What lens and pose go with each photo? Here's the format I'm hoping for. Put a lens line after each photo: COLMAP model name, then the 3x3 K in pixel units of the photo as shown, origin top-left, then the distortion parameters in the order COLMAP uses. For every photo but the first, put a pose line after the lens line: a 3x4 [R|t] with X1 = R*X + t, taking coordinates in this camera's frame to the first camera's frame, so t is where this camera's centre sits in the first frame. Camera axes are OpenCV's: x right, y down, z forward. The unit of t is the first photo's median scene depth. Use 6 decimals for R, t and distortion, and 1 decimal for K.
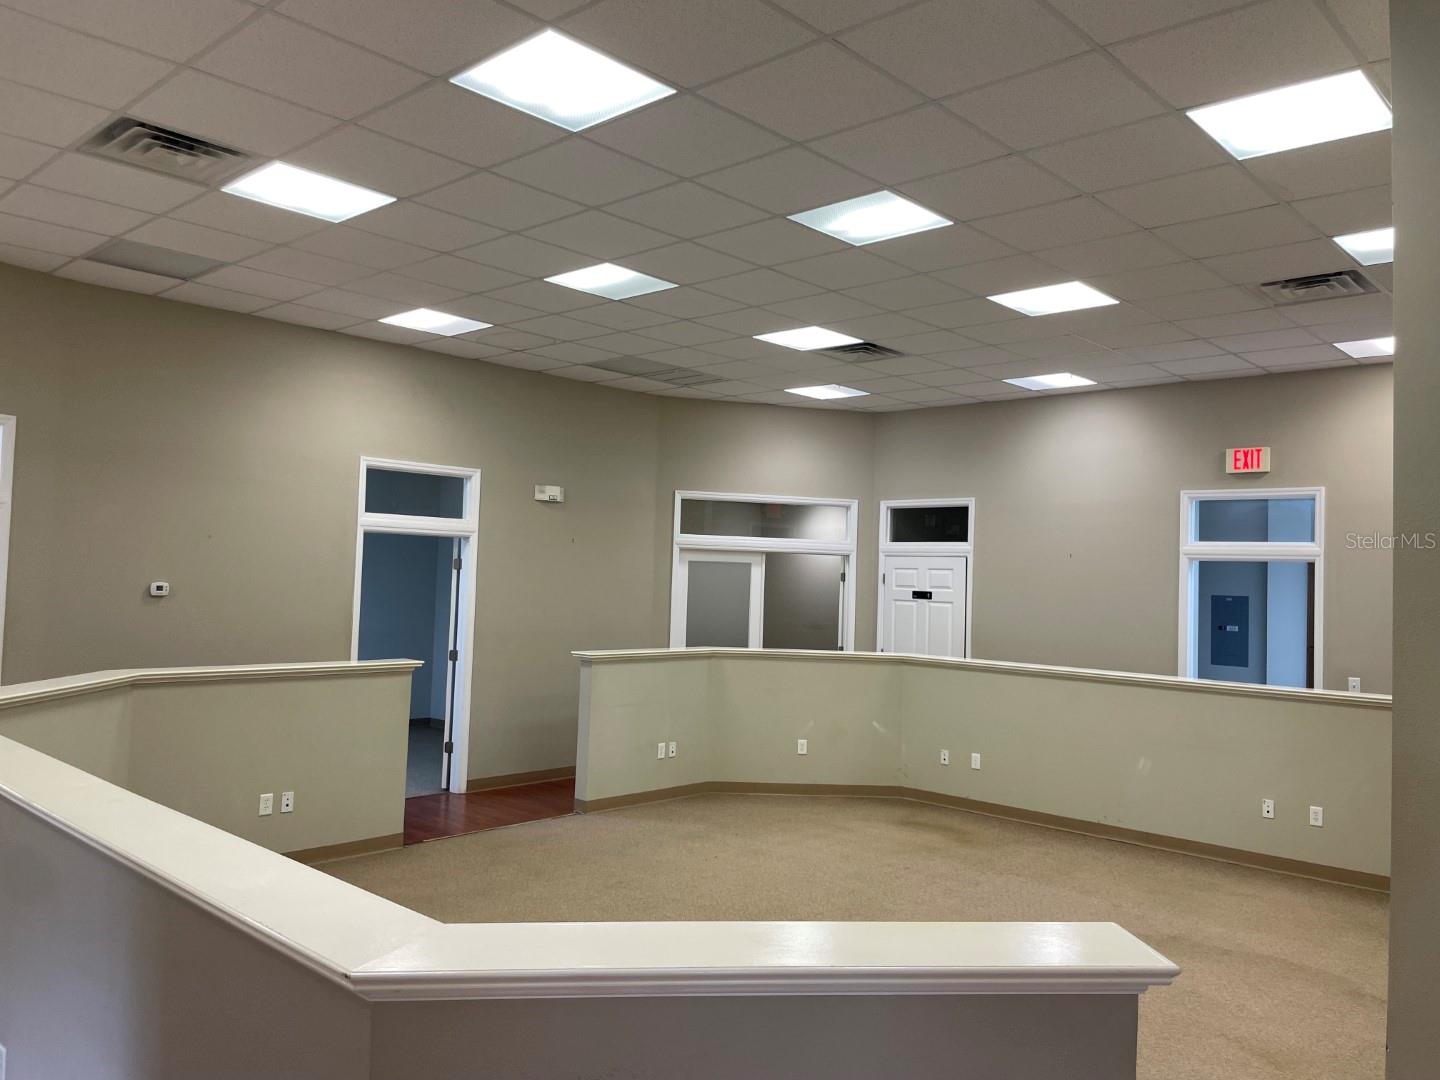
lens RADIAL K [[1100.9, 0, 718.4], [0, 1100.9, 517.0], [0, 0, 1]] dist [0.084338, -0.113757]
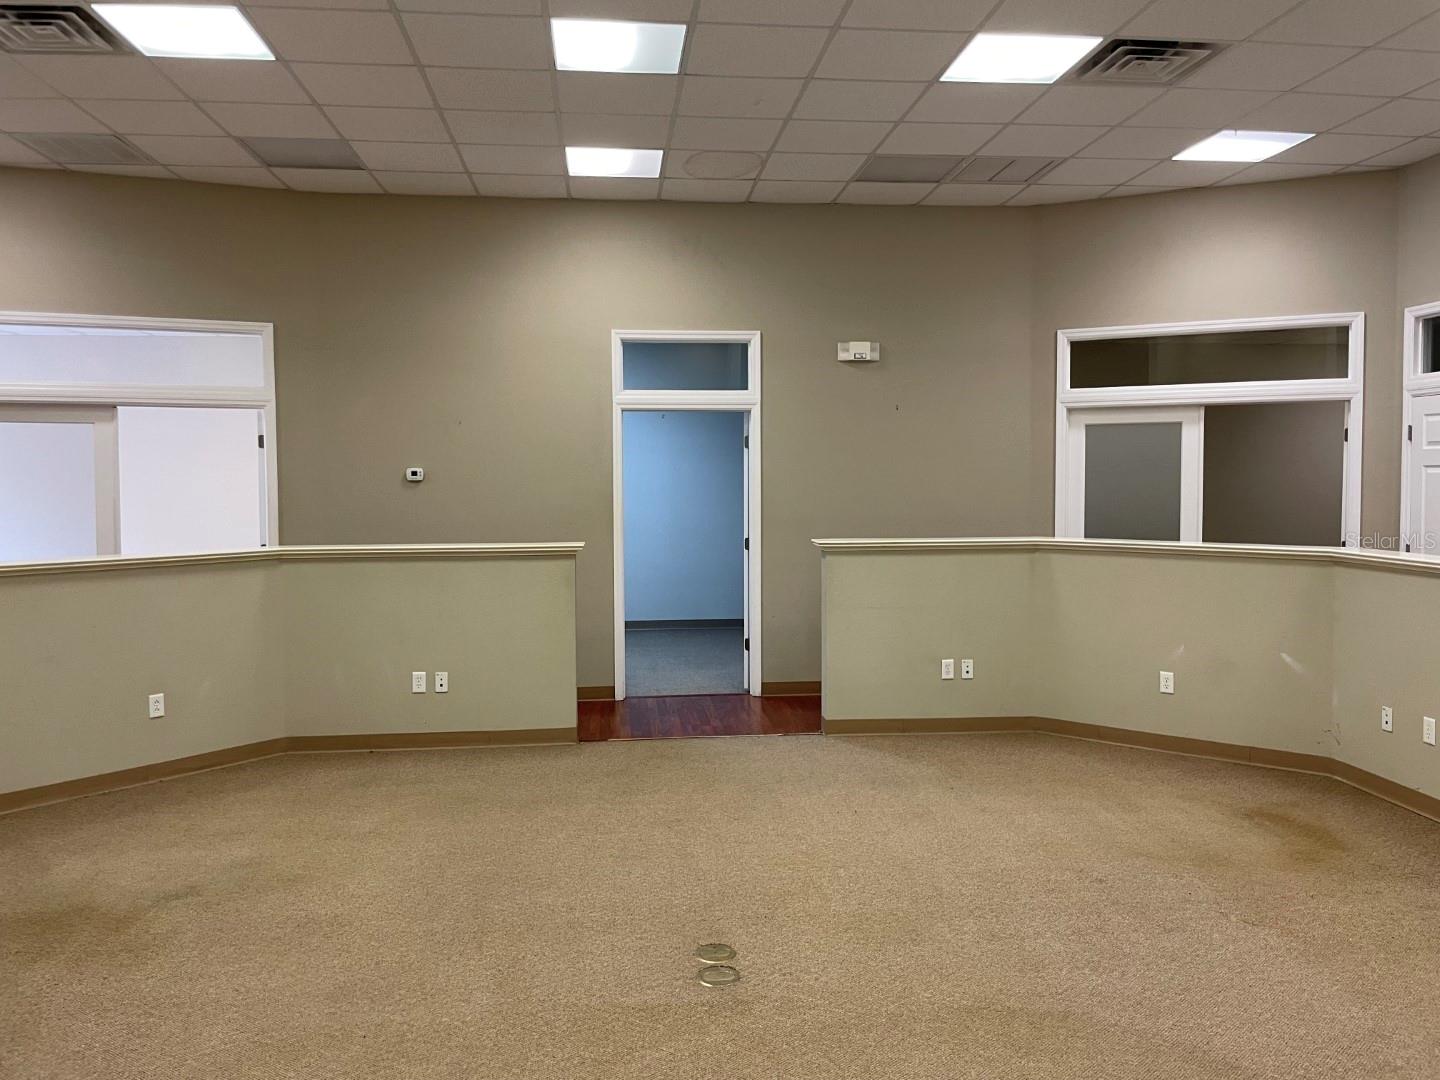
lens RADIAL K [[1100.9, 0, 718.4], [0, 1100.9, 517.0], [0, 0, 1]] dist [0.084338, -0.113757]
pose [[0.752304, -0.008166, -0.658766, 0.328381], [0.064547, 0.996026, 0.061366, 0.047150], [0.655647, -0.088687, 0.749842, 0.317783]]
